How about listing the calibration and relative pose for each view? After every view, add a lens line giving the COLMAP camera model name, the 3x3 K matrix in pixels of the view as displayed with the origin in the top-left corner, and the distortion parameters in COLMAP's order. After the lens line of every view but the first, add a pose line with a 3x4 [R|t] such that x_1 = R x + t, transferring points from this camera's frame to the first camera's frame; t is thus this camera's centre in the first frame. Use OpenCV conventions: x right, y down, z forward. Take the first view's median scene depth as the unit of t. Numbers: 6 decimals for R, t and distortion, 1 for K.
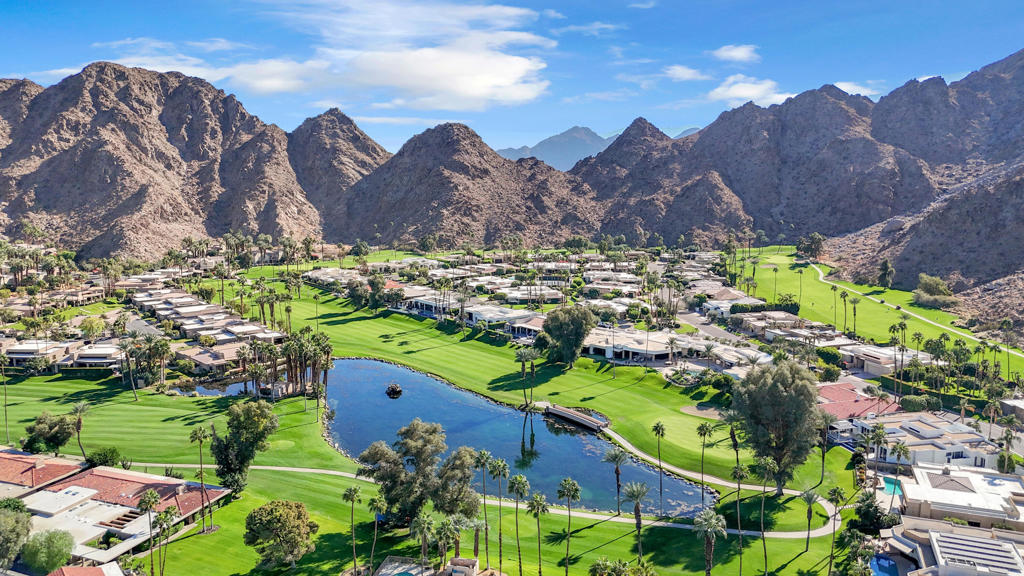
lens RADIAL K [[750.6, 0, 515.1], [0, 750.6, 287.6], [0, 0, 1]] dist [0.076368, -0.077415]
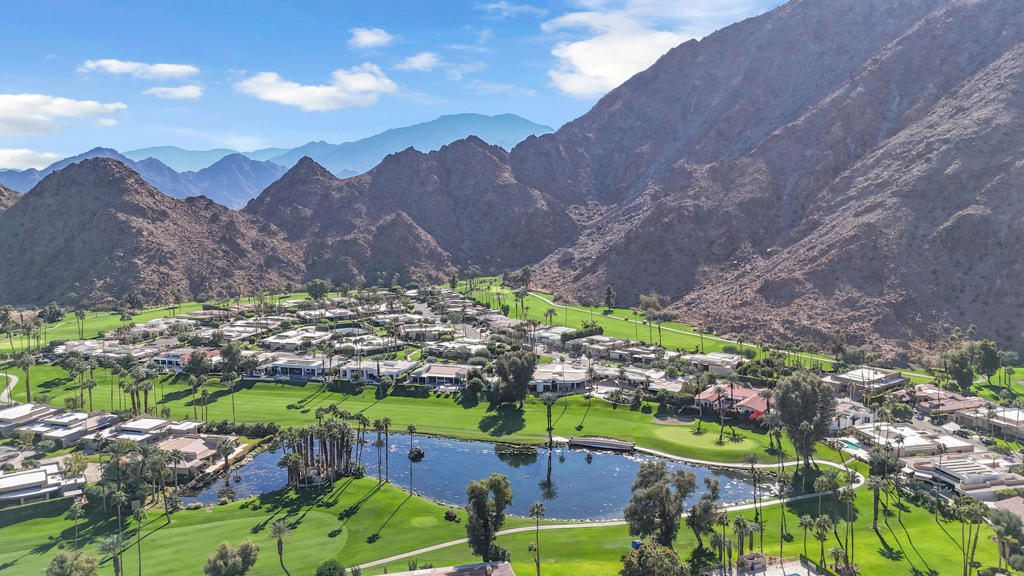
lens RADIAL K [[750.6, 0, 508.6], [0, 750.6, 289.3], [0, 0, 1]] dist [0.076368, -0.077415]
pose [[0.829274, -0.073369, 0.554005, -0.225838], [0.089858, 0.995951, -0.002608, -0.027112], [-0.551571, 0.051944, 0.832509, 0.022921]]
